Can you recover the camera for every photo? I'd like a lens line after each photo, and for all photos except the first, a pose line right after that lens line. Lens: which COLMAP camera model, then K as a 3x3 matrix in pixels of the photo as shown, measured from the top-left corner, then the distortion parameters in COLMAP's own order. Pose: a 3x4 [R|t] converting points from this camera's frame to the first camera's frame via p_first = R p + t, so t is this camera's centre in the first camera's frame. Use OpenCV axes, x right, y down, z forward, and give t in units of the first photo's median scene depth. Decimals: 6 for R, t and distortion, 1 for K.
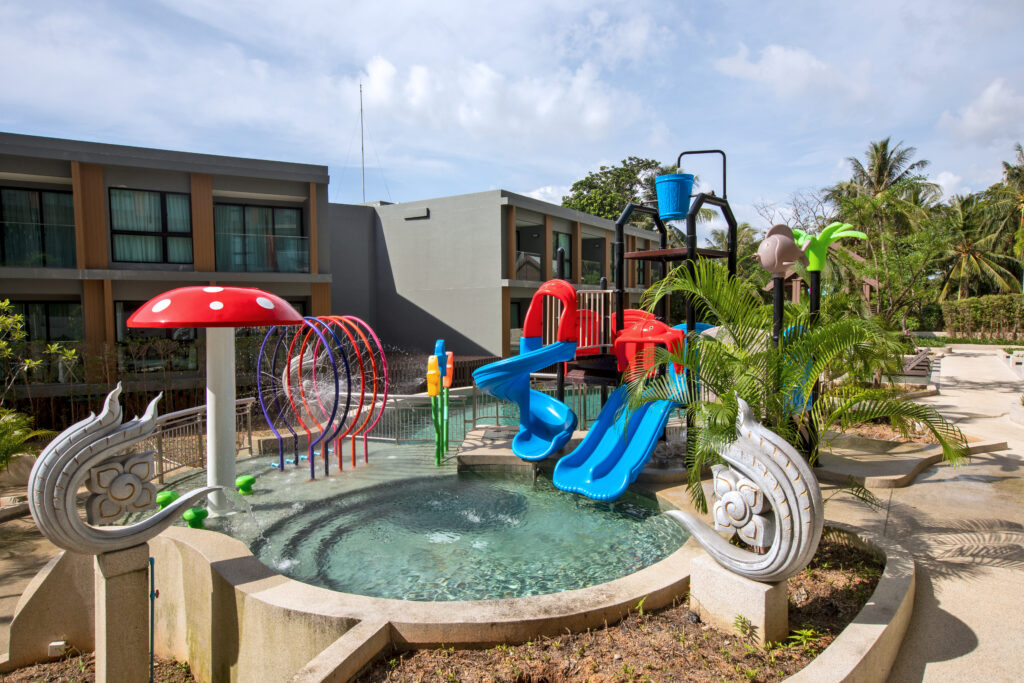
lens RADIAL K [[662.5, 0, 512.0], [0, 662.5, 341.5], [0, 0, 1]] dist [0.022904, 0.000122]
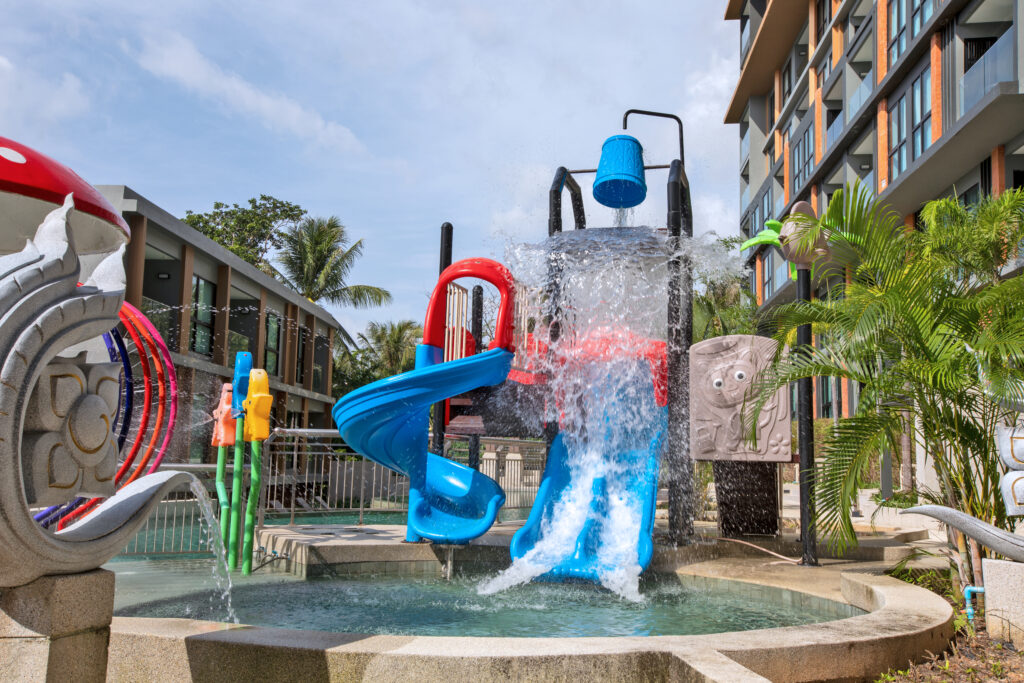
lens RADIAL K [[1028.7, 0, 512.0], [0, 1028.7, 341.5], [0, 0, 1]] dist [0.087771, -0.000636]
pose [[0.853349, 0.092053, 0.513148, -0.398740], [0.005323, 0.982698, -0.185138, 0.166450], [-0.521312, 0.160719, 0.838095, 0.166361]]
